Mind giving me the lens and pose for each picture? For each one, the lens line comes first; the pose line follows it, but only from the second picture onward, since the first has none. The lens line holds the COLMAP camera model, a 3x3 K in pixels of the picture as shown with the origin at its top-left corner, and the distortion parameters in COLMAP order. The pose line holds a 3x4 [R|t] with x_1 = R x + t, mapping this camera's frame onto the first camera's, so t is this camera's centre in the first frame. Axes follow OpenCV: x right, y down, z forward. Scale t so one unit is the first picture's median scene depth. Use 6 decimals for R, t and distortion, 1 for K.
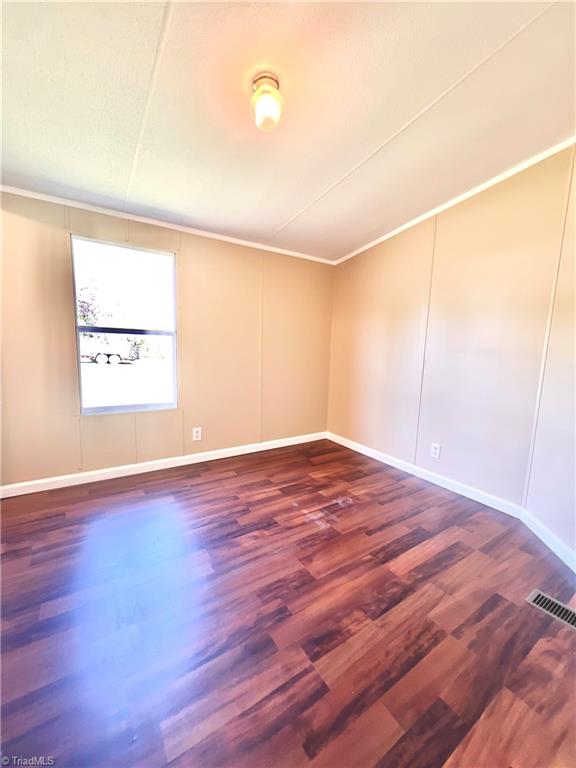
lens RADIAL K [[308.1, 0, 286.4], [0, 308.1, 384.7], [0, 0, 1]] dist [-0.002418, 0.000729]
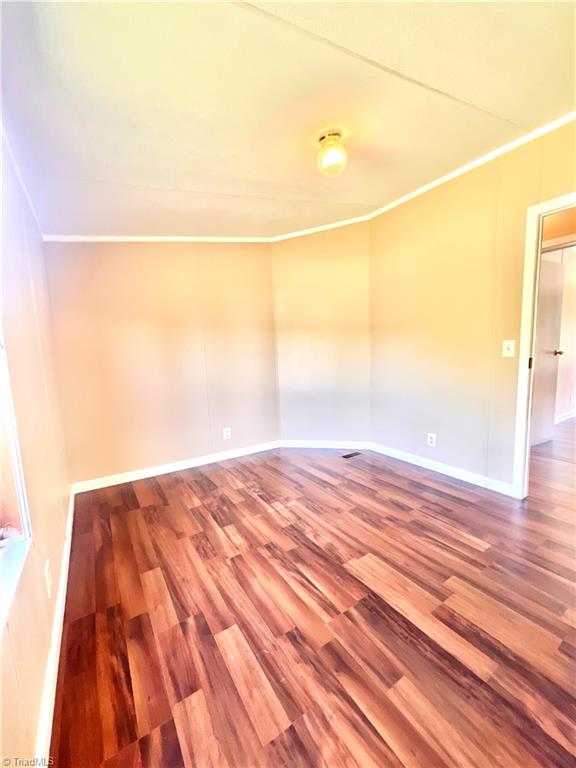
lens RADIAL K [[308.1, 0, 286.4], [0, 308.1, 384.7], [0, 0, 1]] dist [-0.002418, 0.000729]
pose [[0.002593, -0.134290, 0.990939, -0.864179], [0.161141, 0.978048, 0.132121, -0.129510], [-0.986928, 0.159339, 0.024176, 0.803389]]
